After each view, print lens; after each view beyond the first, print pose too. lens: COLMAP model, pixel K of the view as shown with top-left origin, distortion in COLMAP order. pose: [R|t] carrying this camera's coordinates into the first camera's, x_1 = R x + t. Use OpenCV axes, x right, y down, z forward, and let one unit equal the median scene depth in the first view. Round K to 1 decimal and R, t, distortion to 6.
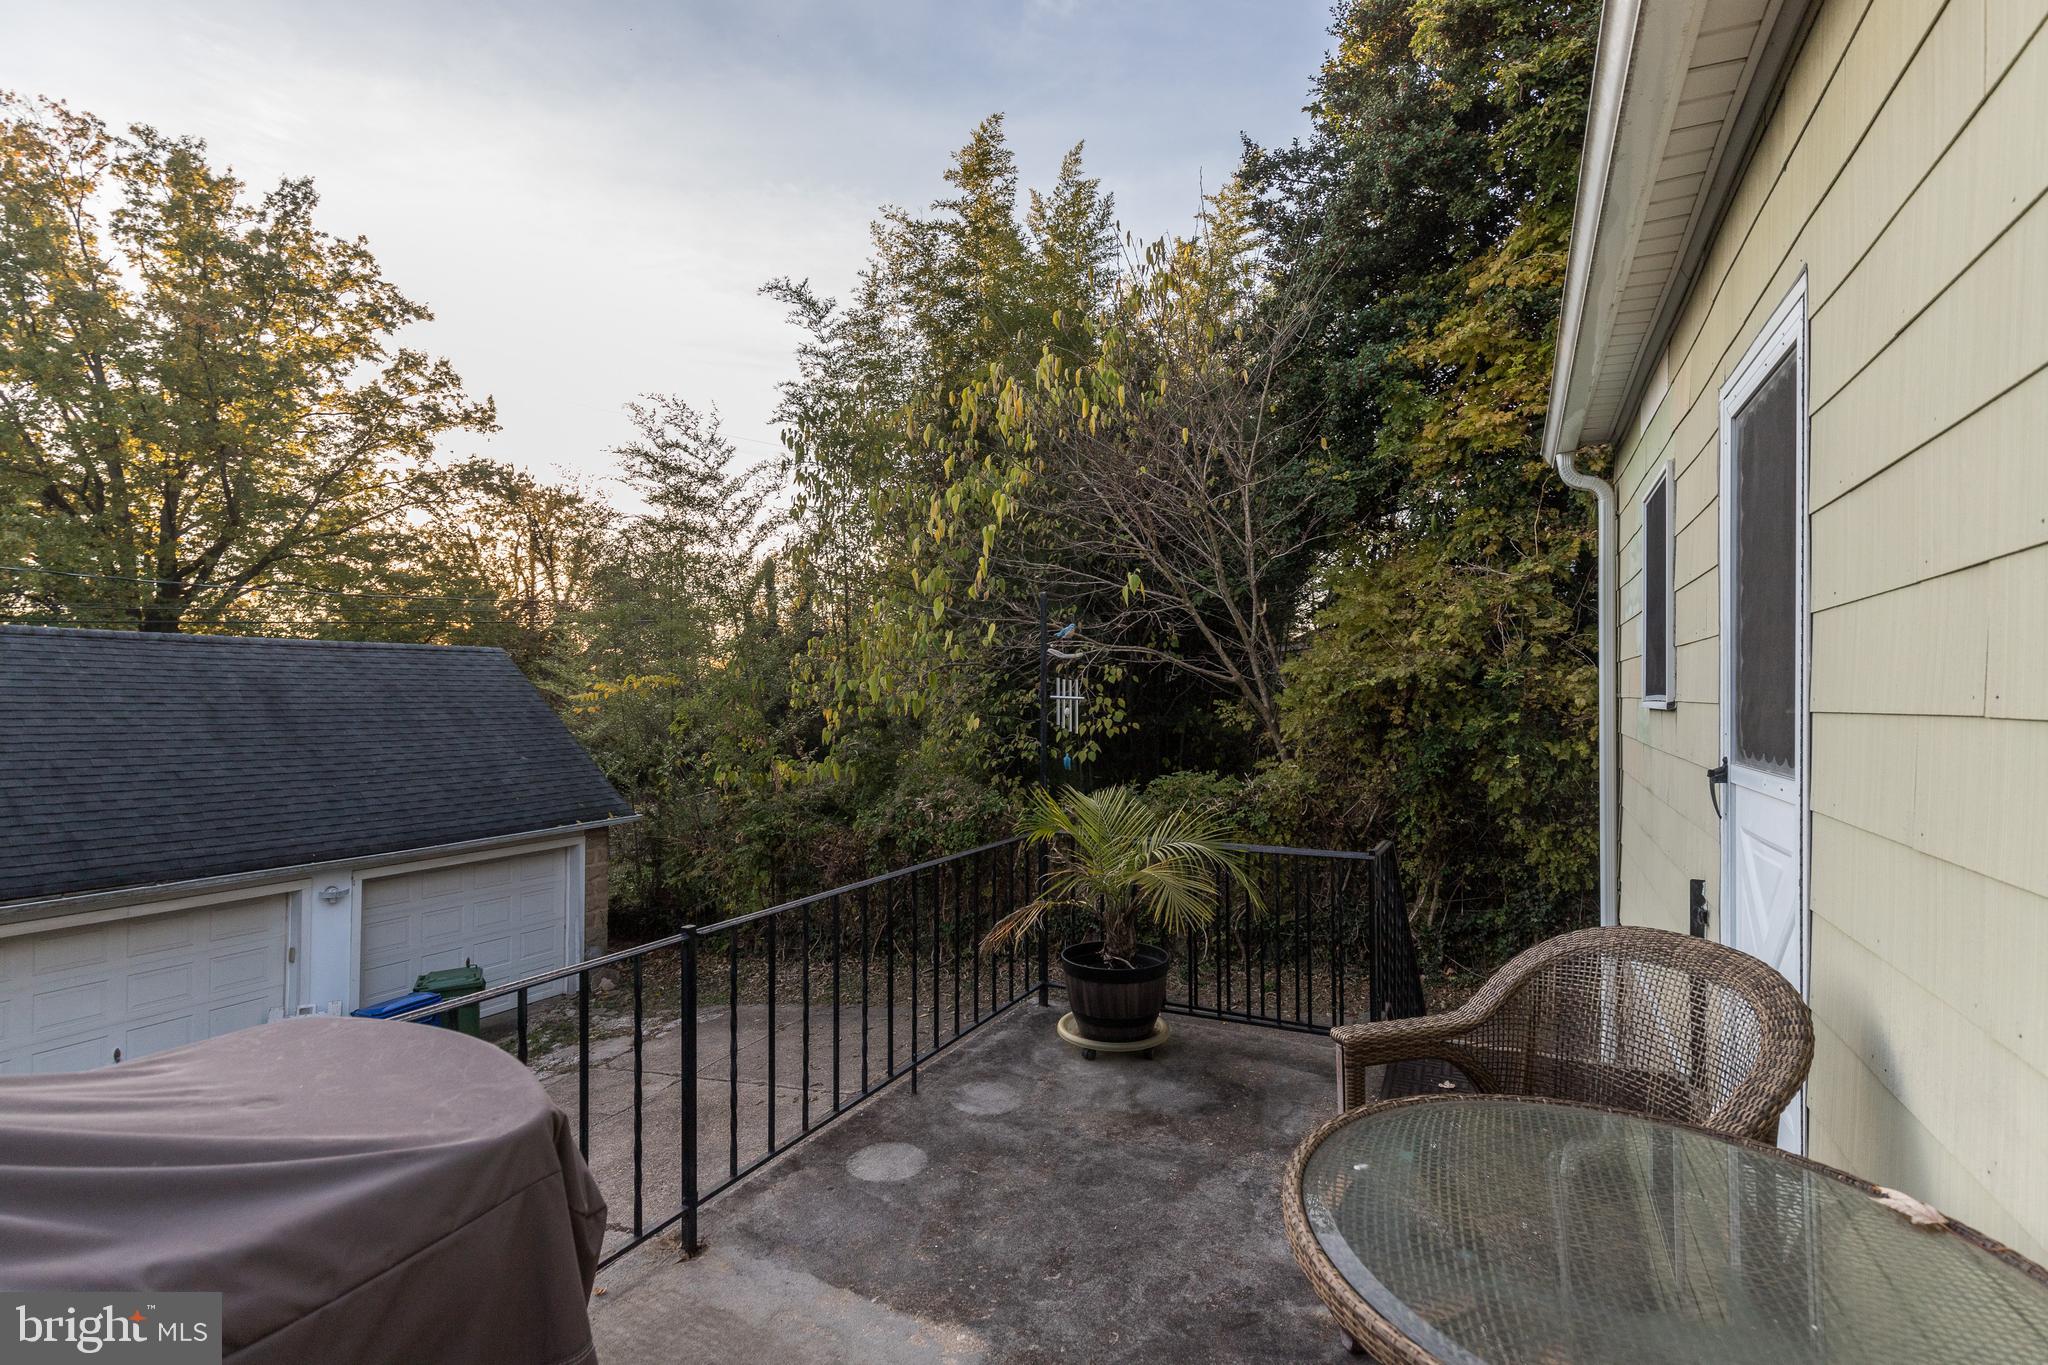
lens RADIAL K [[915.6, 0, 1024.0], [0, 915.6, 682.5], [0, 0, 1]] dist [0.006484, -0.000558]
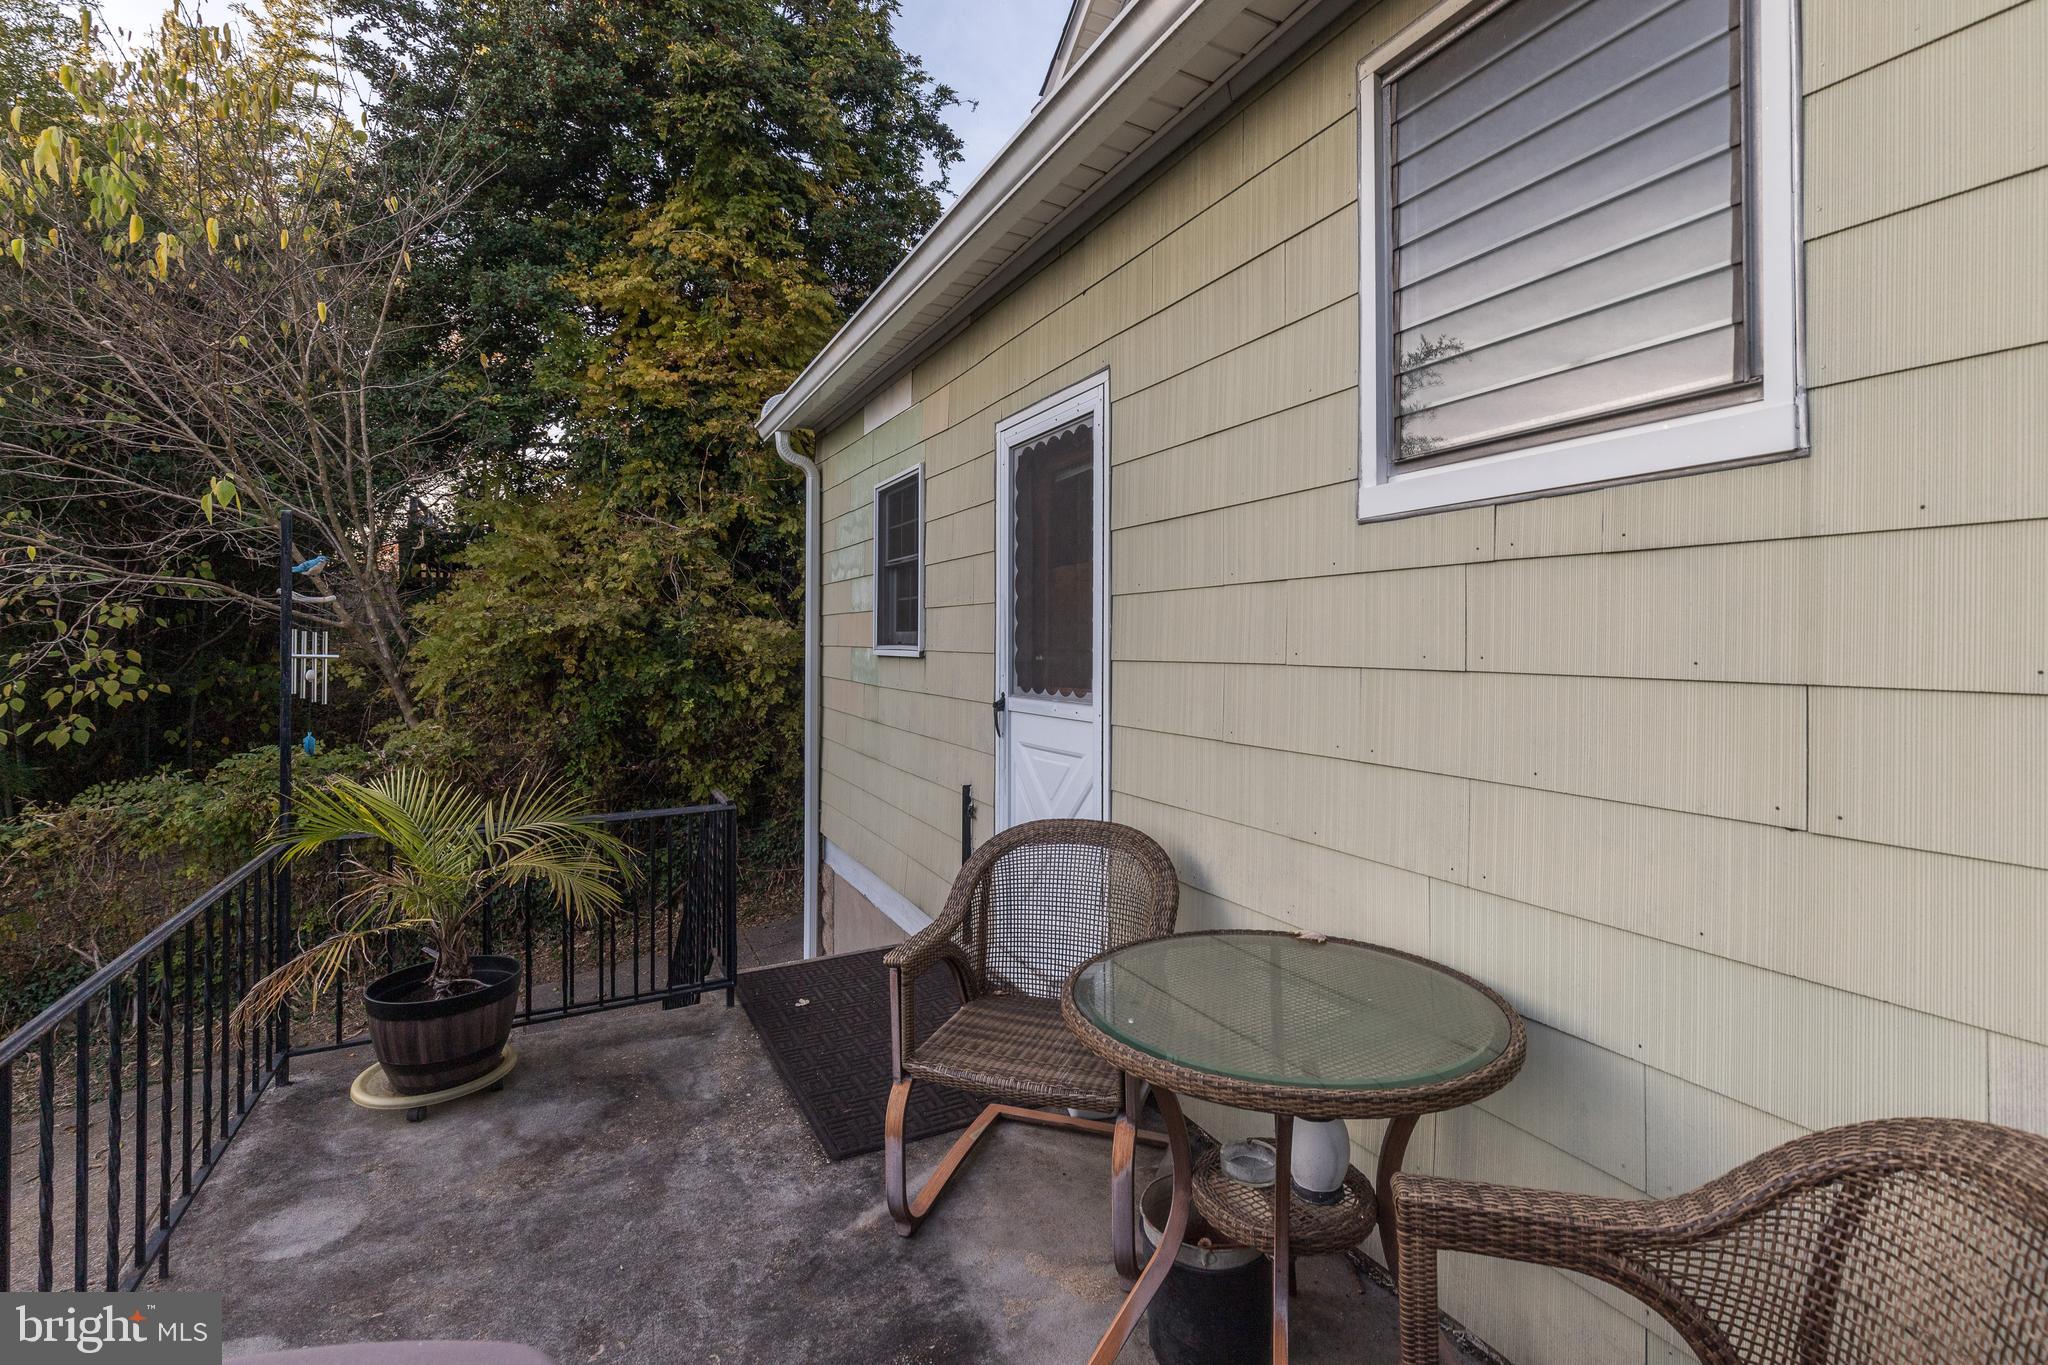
lens RADIAL K [[938.5, 0, 1024.6], [0, 938.5, 628.3], [0, 0, 1]] dist [0.002112, -0.000249]
pose [[0.590552, 0.004006, 0.806990, -0.103451], [-0.005841, 0.999983, -0.000690, -0.004098], [-0.806979, -0.004307, 0.590565, 0.042849]]
